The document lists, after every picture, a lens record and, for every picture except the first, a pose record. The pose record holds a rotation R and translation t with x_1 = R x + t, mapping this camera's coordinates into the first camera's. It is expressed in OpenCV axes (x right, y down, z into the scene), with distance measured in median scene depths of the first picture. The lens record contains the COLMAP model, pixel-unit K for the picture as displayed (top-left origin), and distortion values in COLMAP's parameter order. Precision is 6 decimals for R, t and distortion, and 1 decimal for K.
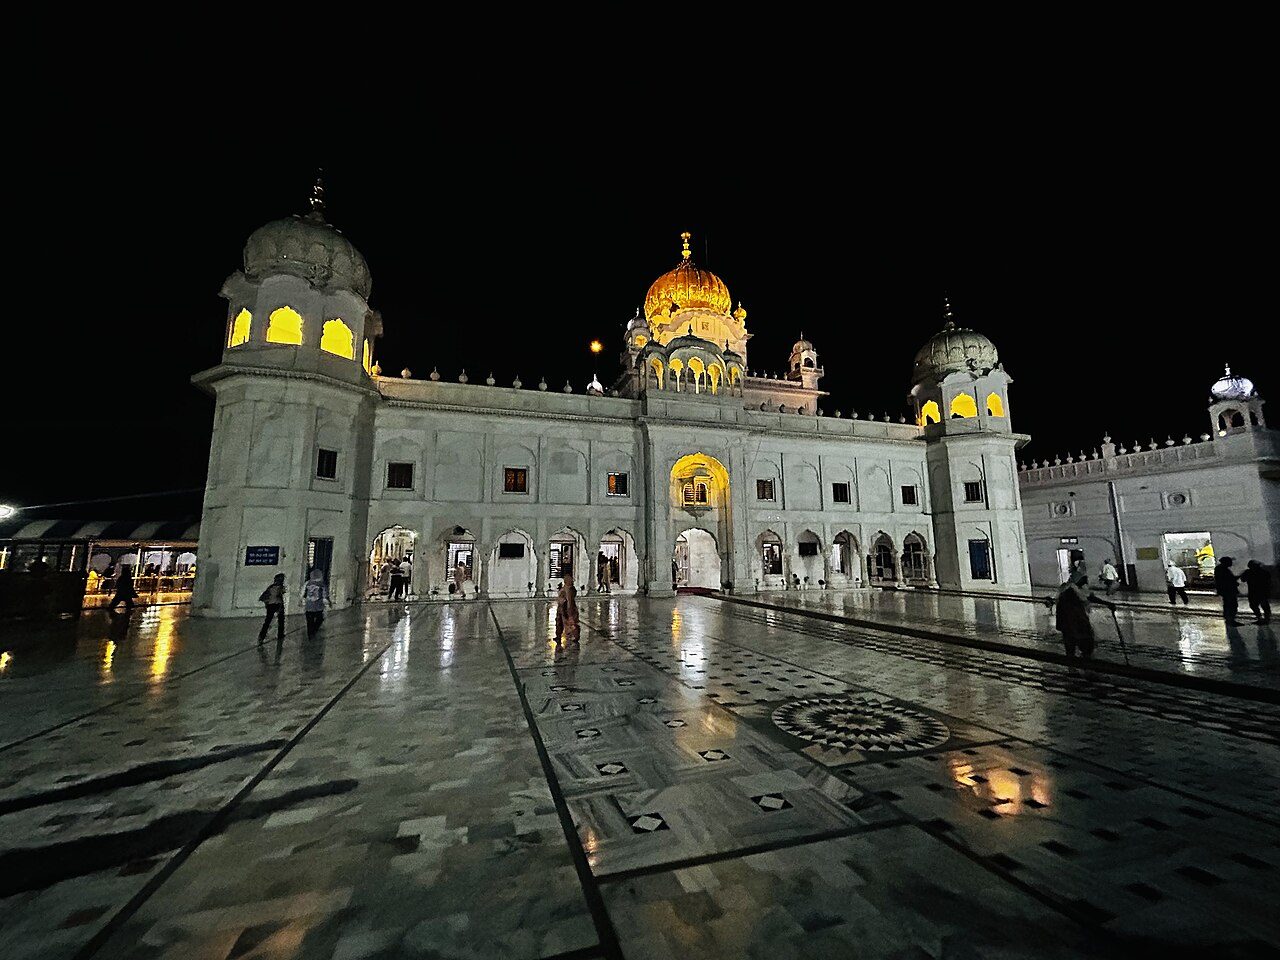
lens RADIAL K [[505.3, 0, 640.0], [0, 505.3, 480.0], [0, 0, 1]] dist [0.000869, 0.000050]
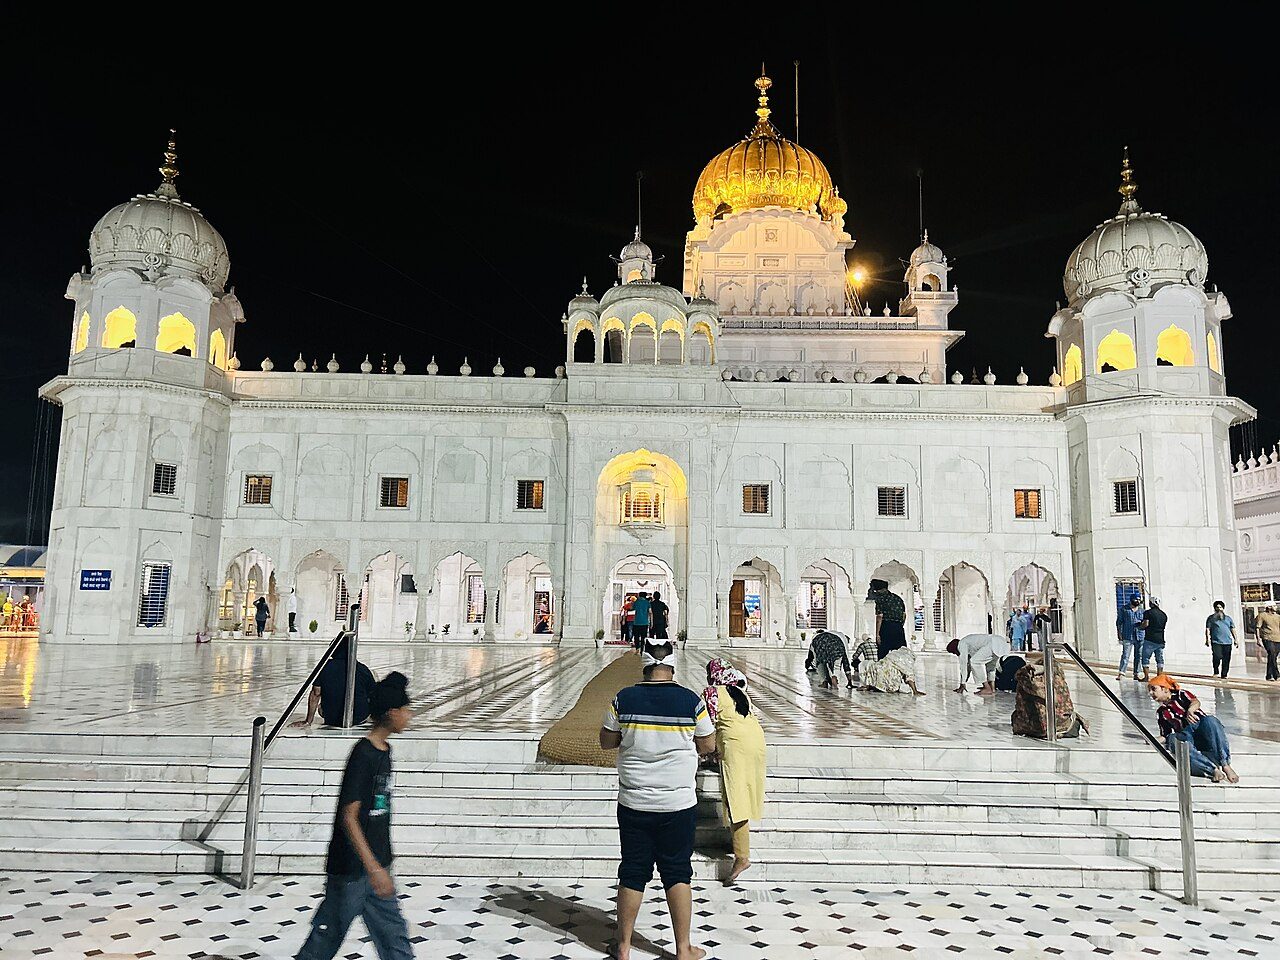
lens RADIAL K [[944.9, 0, 638.4], [0, 944.9, 485.9], [0, 0, 1]] dist [0.035684, -0.004283]
pose [[0.954393, -0.019998, -0.297883, 0.505789], [0.021182, 0.999775, 0.000747, -0.002549], [0.297801, -0.007023, 0.954602, -0.263785]]
